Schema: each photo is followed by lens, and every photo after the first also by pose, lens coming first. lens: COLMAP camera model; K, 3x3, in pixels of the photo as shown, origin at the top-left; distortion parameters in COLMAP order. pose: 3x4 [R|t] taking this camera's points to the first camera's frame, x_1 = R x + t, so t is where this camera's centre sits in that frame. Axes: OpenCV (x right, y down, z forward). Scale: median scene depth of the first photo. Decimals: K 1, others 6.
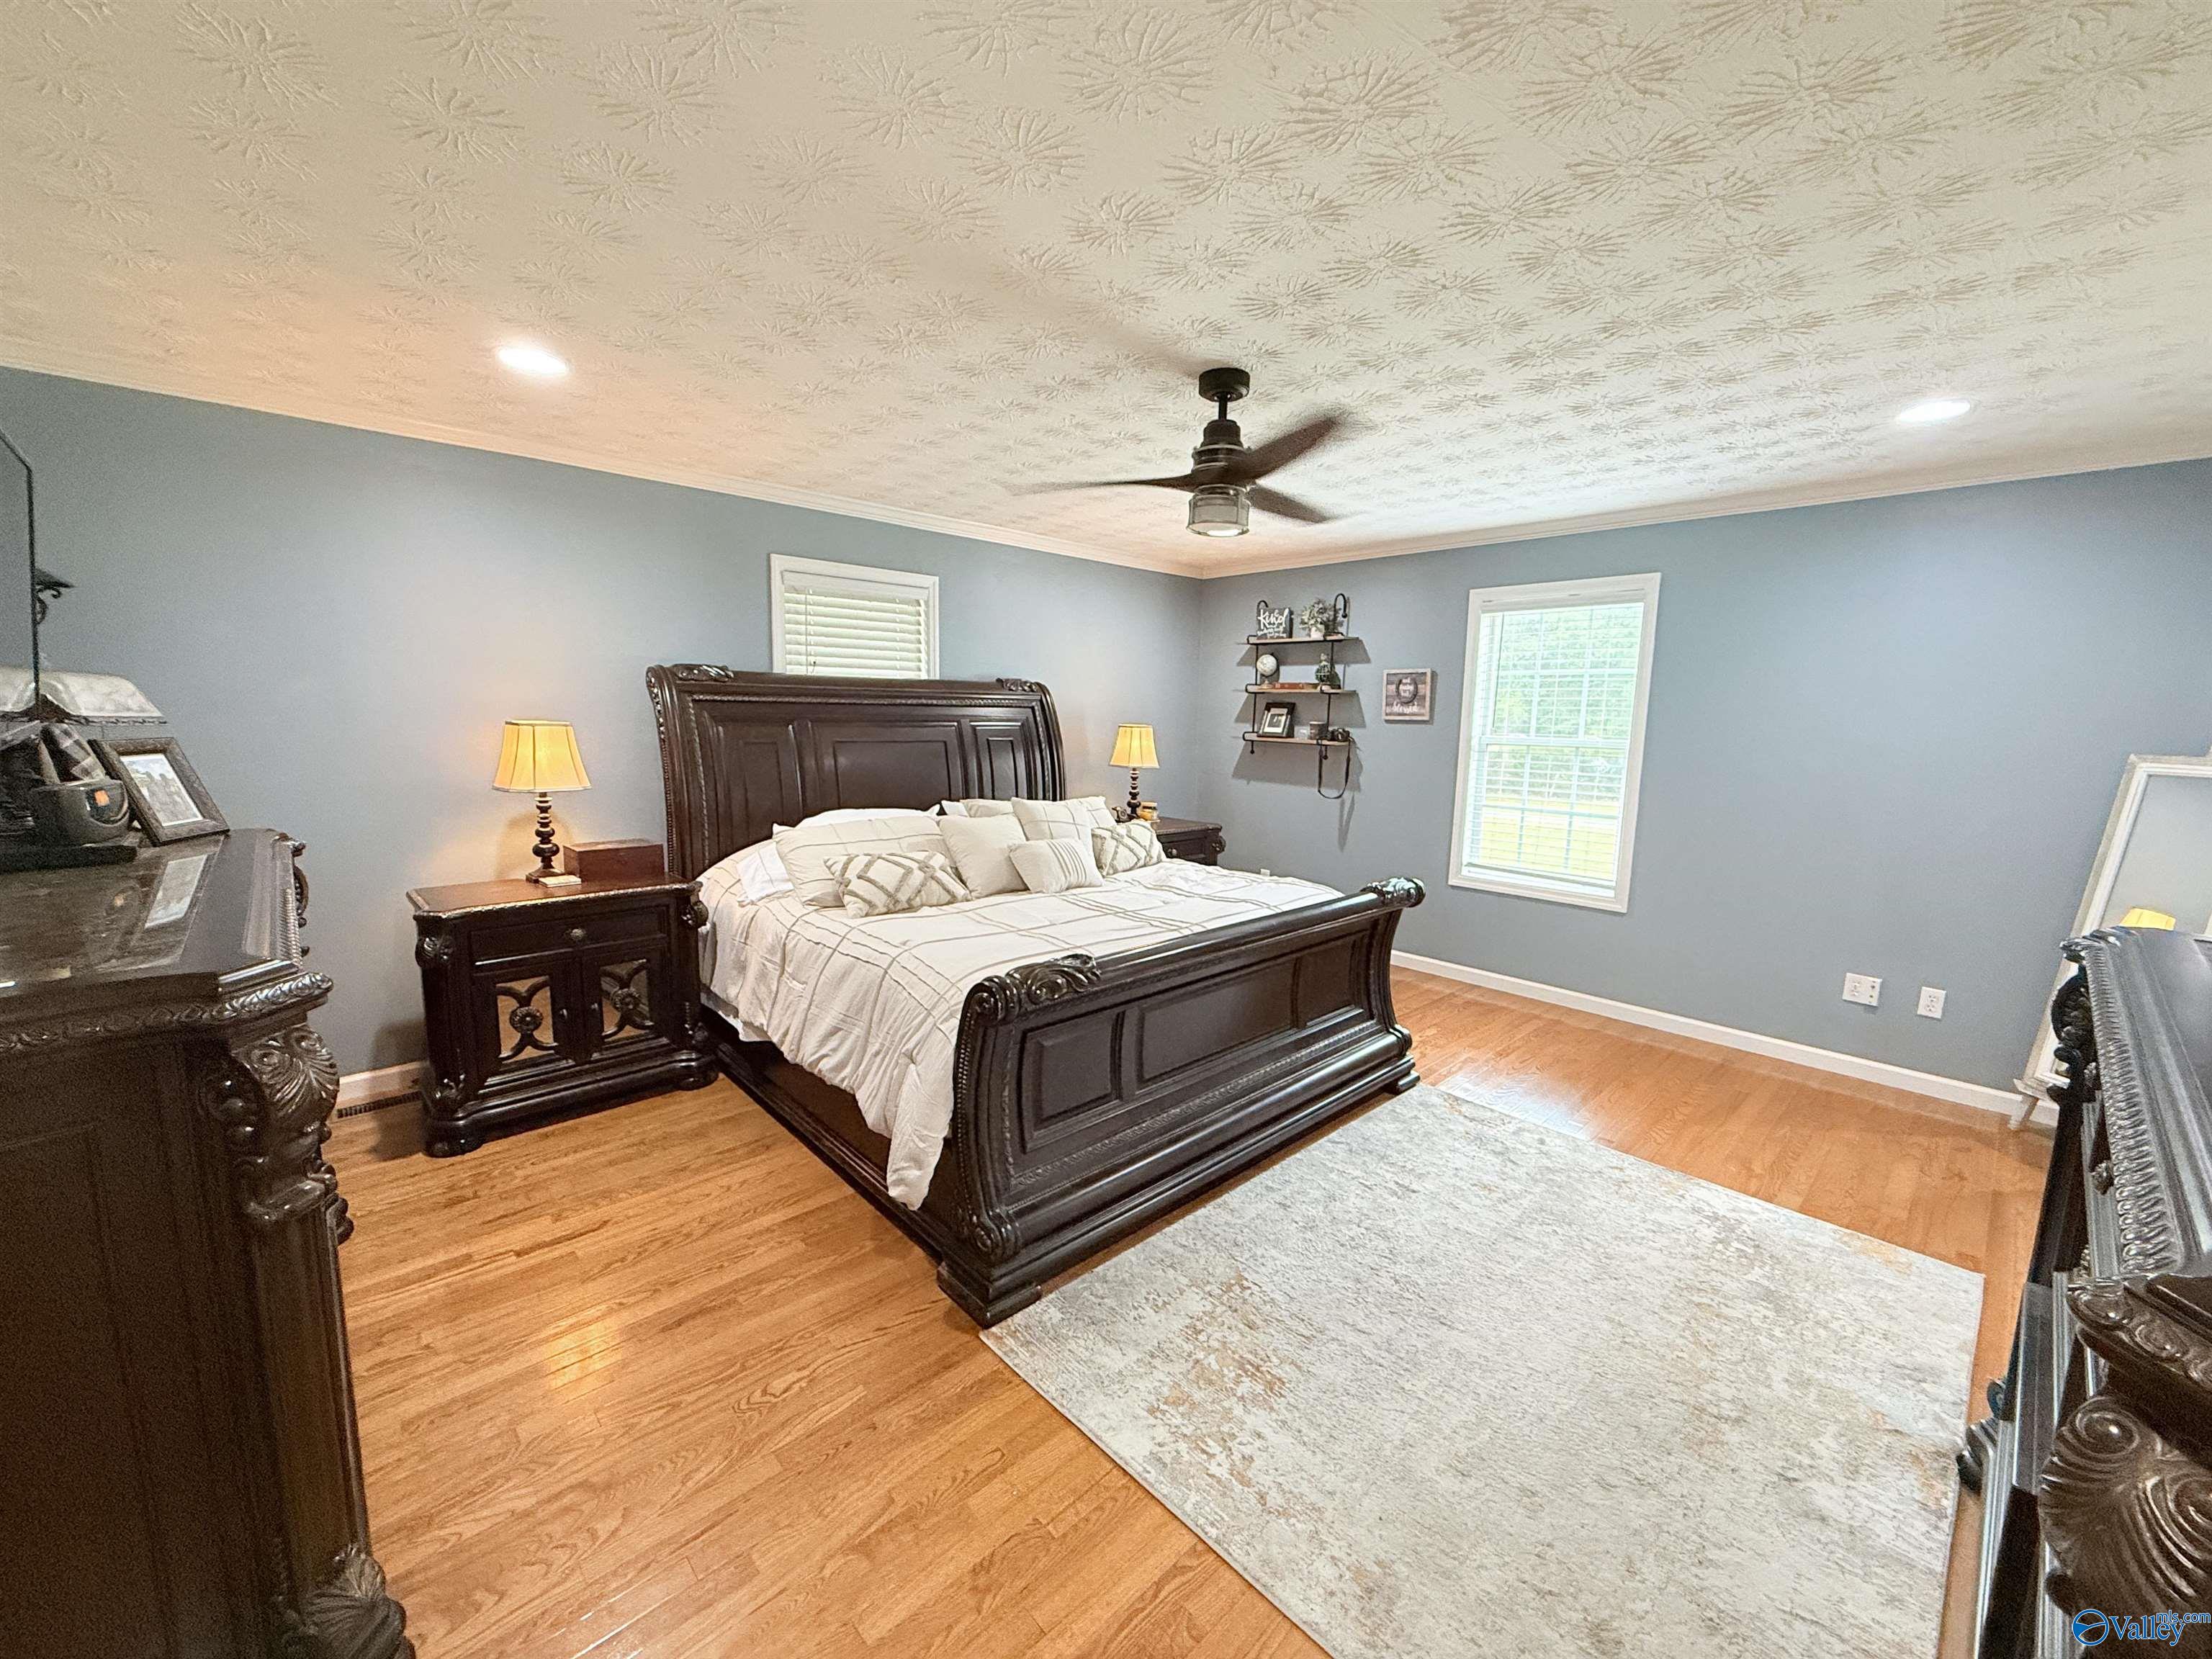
lens RADIAL K [[894.6, 0, 1113.4], [0, 894.6, 803.2], [0, 0, 1]] dist [0.000983, 0.000052]
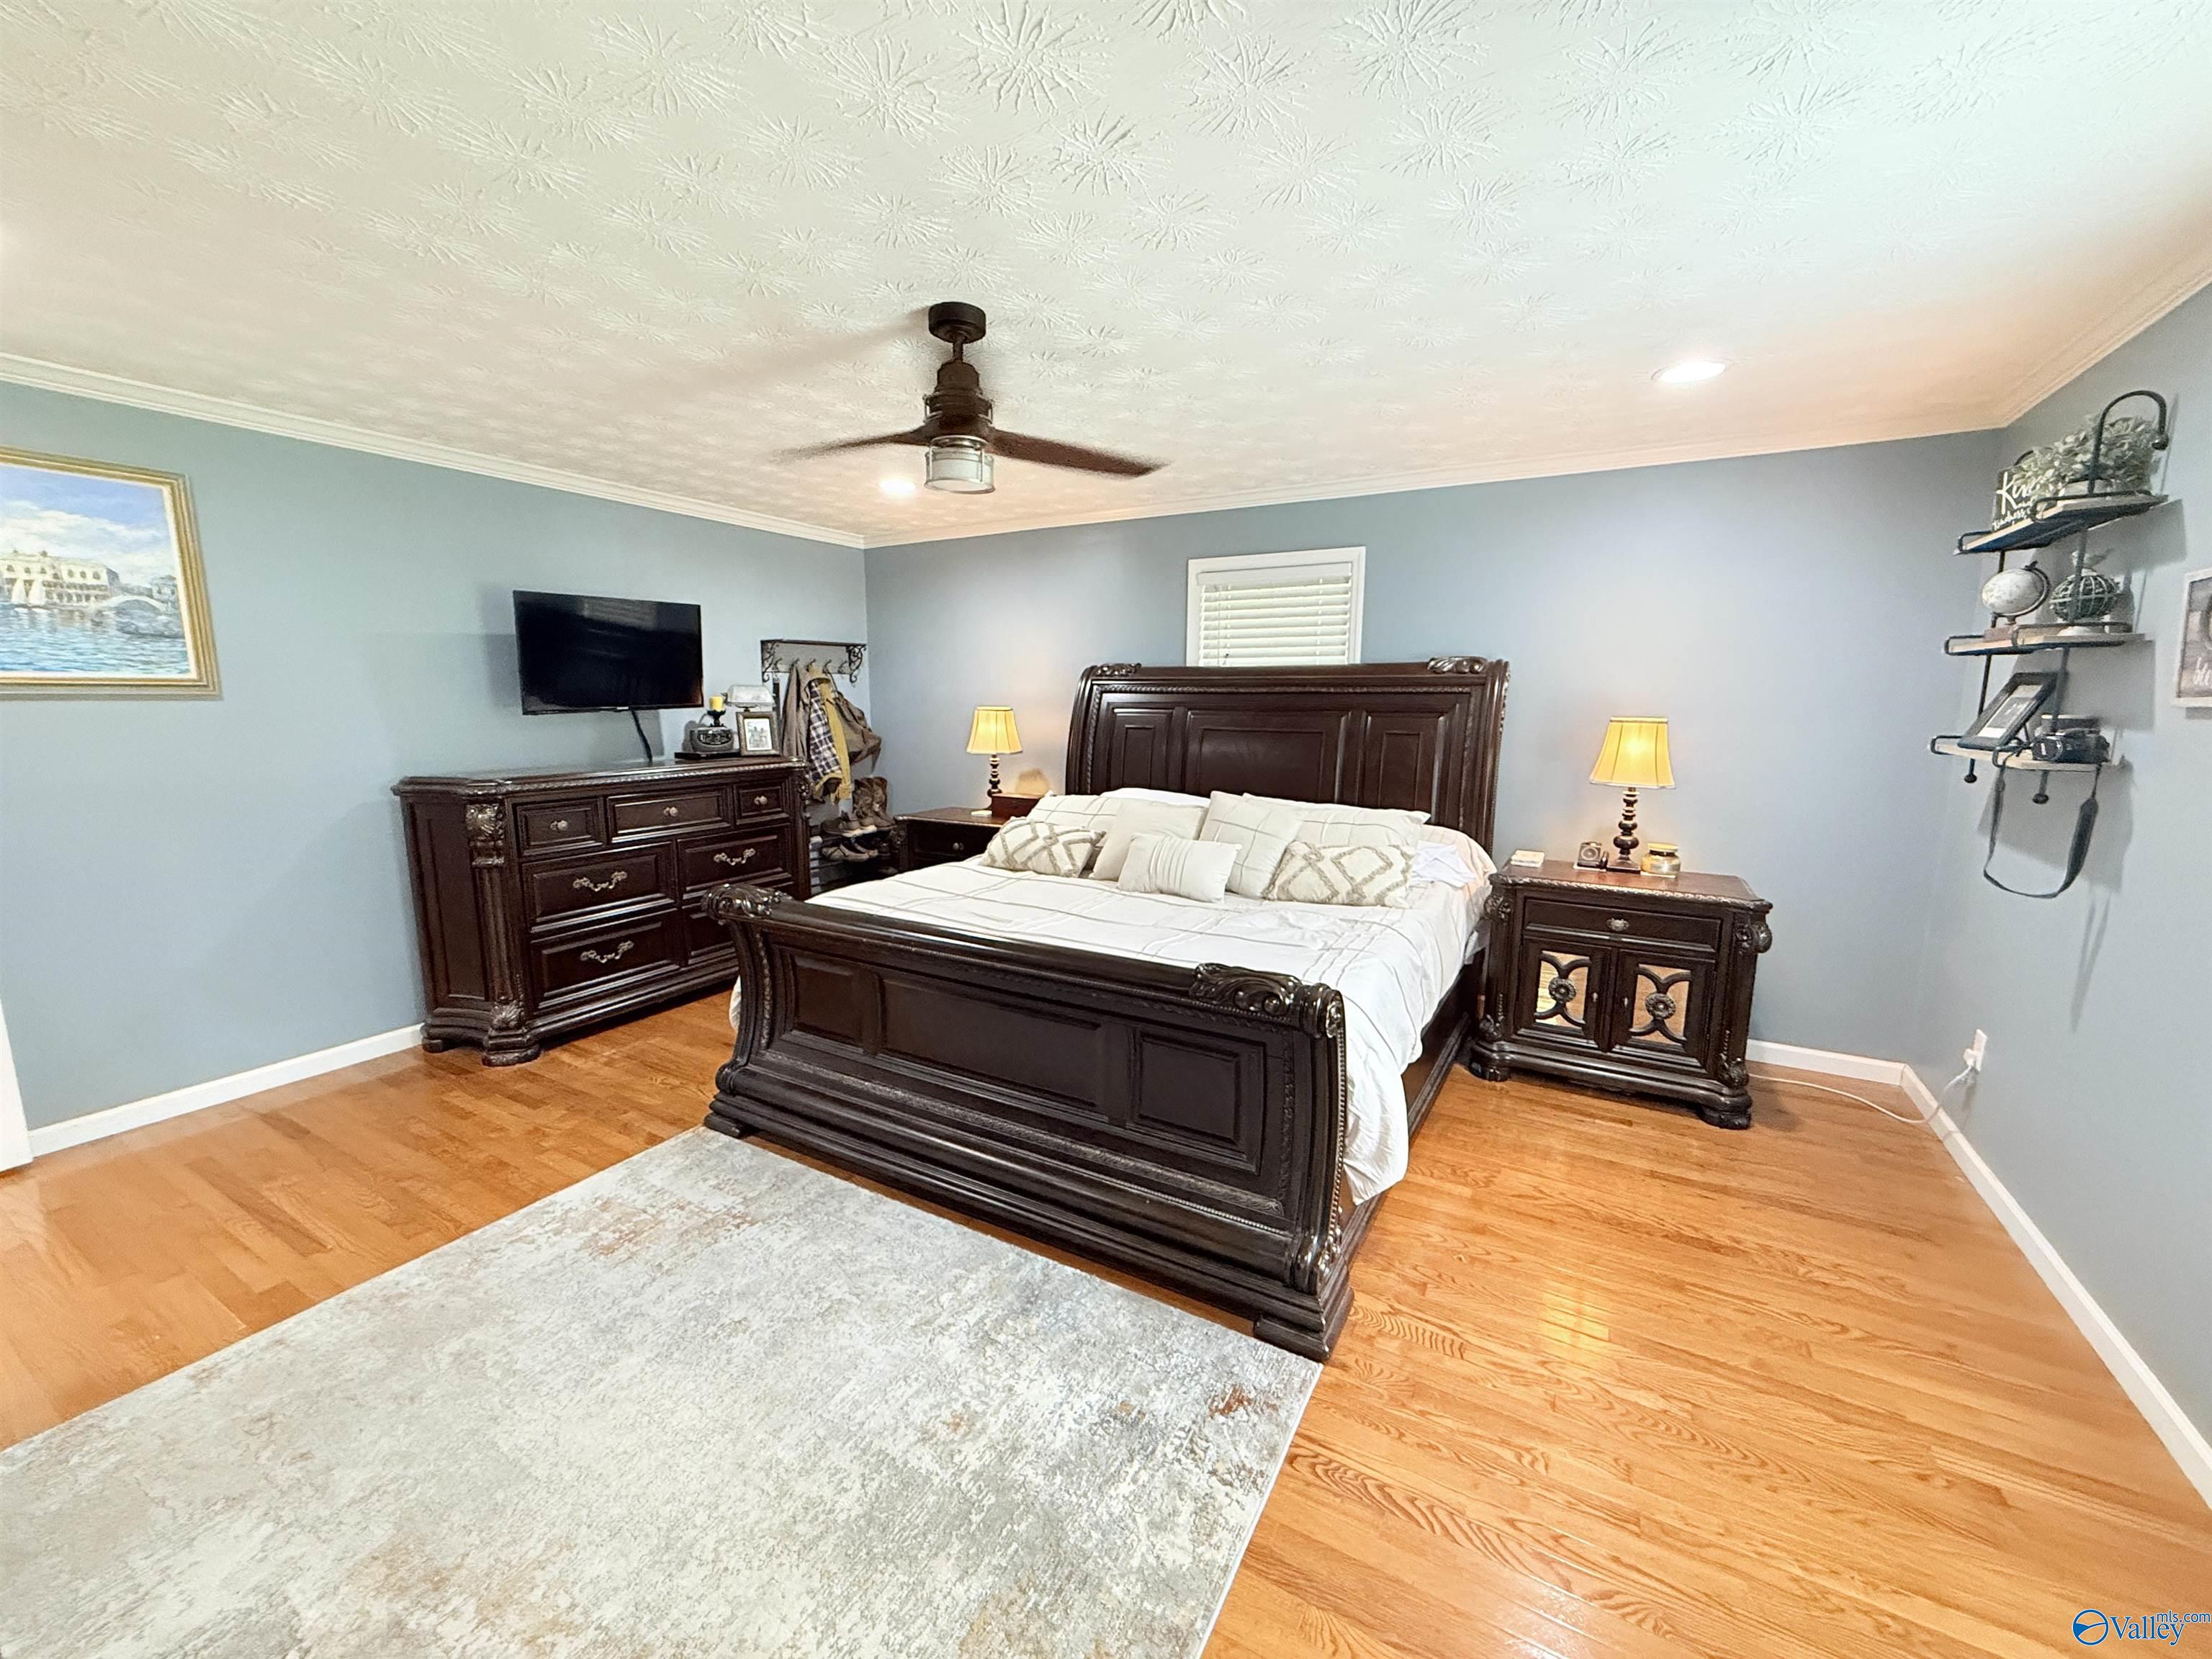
lens RADIAL K [[860.1, 0, 1106.0], [0, 860.1, 829.5], [0, 0, 1]] dist [0.000383, 0.000024]
pose [[0.285141, 0.132424, -0.949294, 0.506351], [-0.098507, 0.989214, 0.108404, -0.038189], [0.953410, 0.062601, 0.295110, 0.459752]]
